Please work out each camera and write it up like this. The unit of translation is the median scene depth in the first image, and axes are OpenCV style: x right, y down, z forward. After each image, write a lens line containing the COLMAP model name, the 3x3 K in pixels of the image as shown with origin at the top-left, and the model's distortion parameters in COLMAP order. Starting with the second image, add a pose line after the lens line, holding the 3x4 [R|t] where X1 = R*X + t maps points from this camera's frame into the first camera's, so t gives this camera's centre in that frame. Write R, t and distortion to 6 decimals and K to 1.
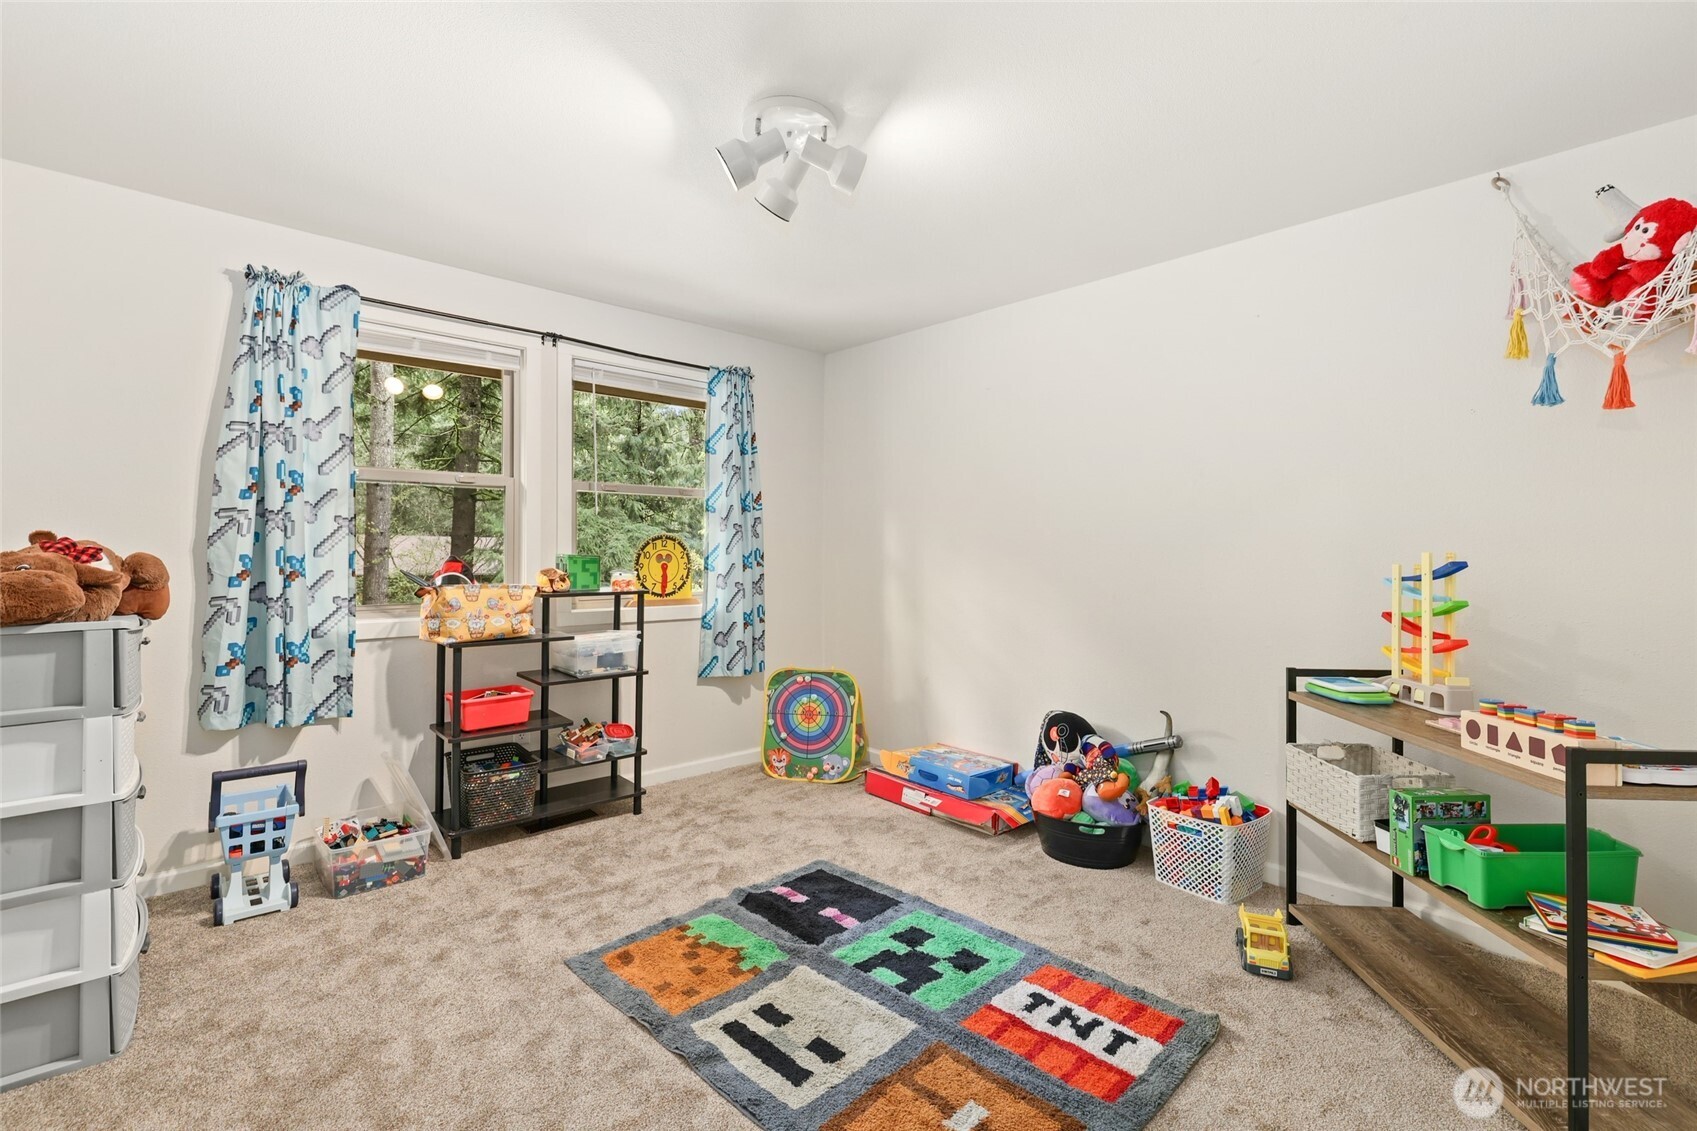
lens RADIAL K [[736.6, 0, 844.8], [0, 736.6, 554.3], [0, 0, 1]] dist [0.001998, 0.000286]
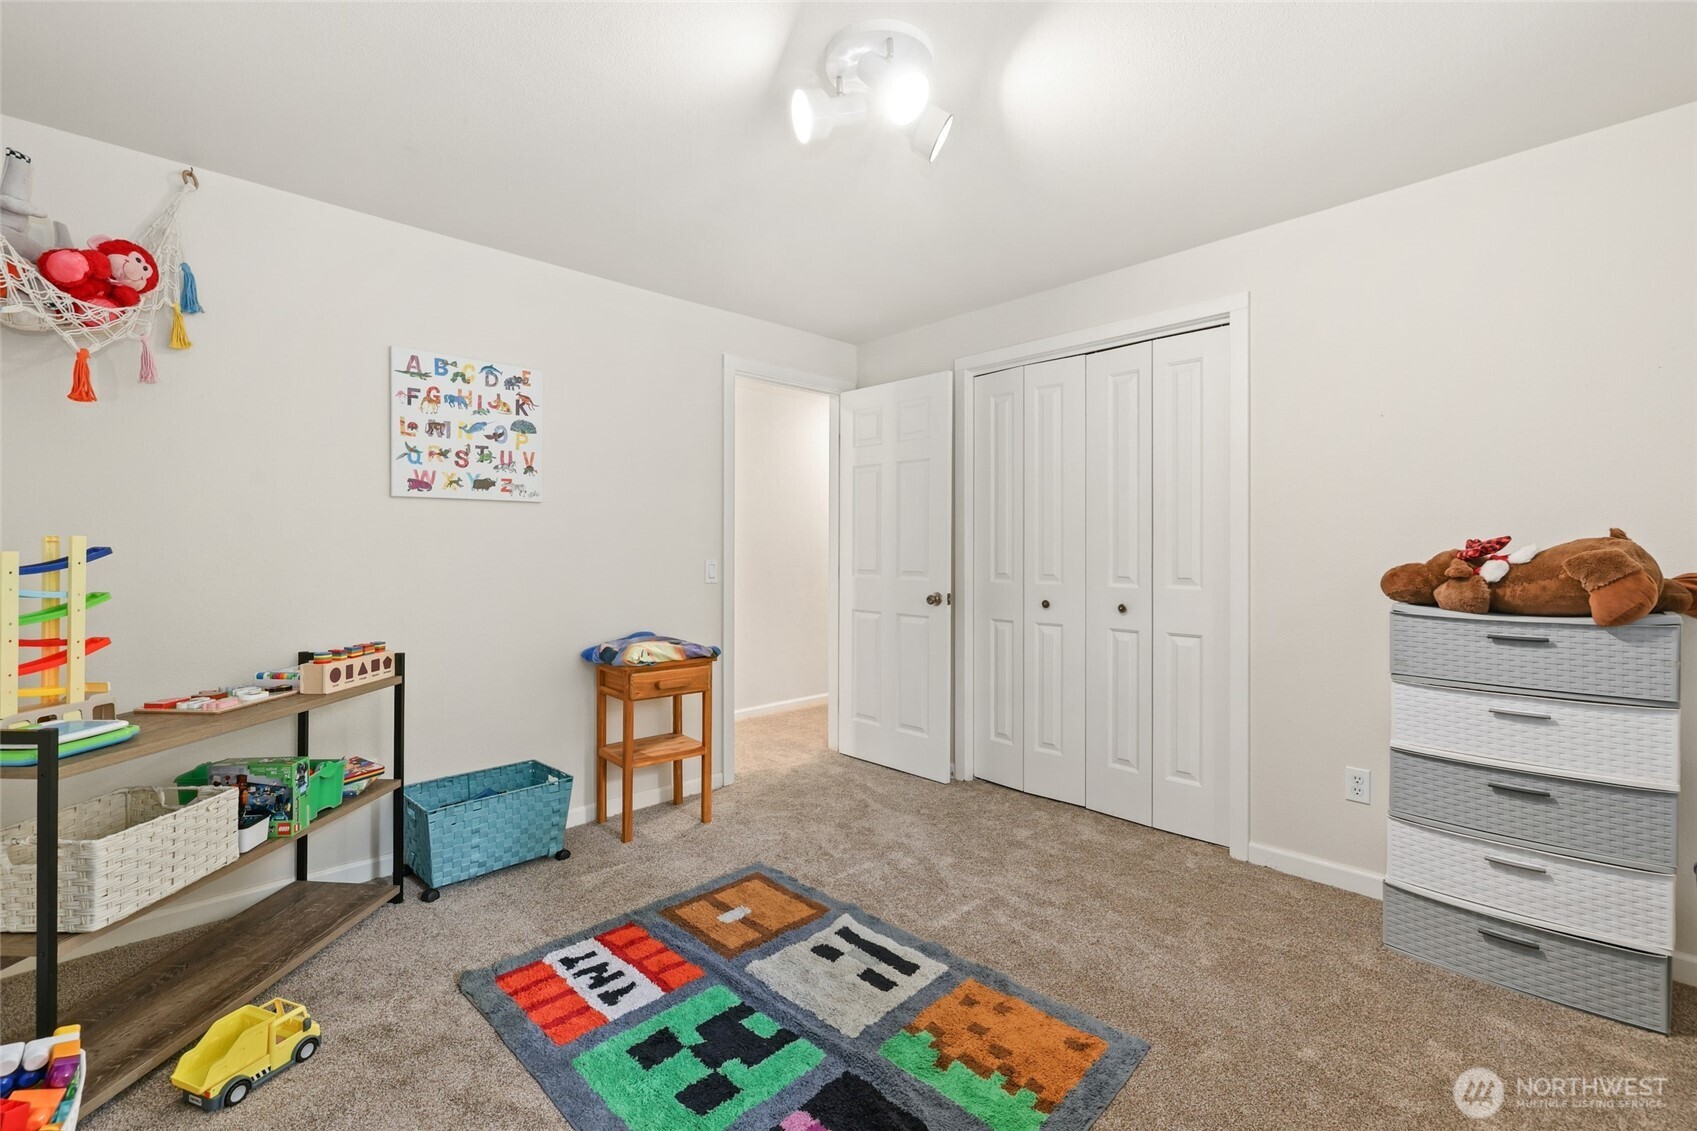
lens RADIAL K [[736.6, 0, 851.4], [0, 736.6, 557.7], [0, 0, 1]] dist [0.001998, 0.000286]
pose [[-0.999488, -0.010331, -0.030284, -0.020329], [-0.010573, 0.999913, 0.007826, 0.006675], [0.030200, 0.008142, -0.999511, 1.998909]]
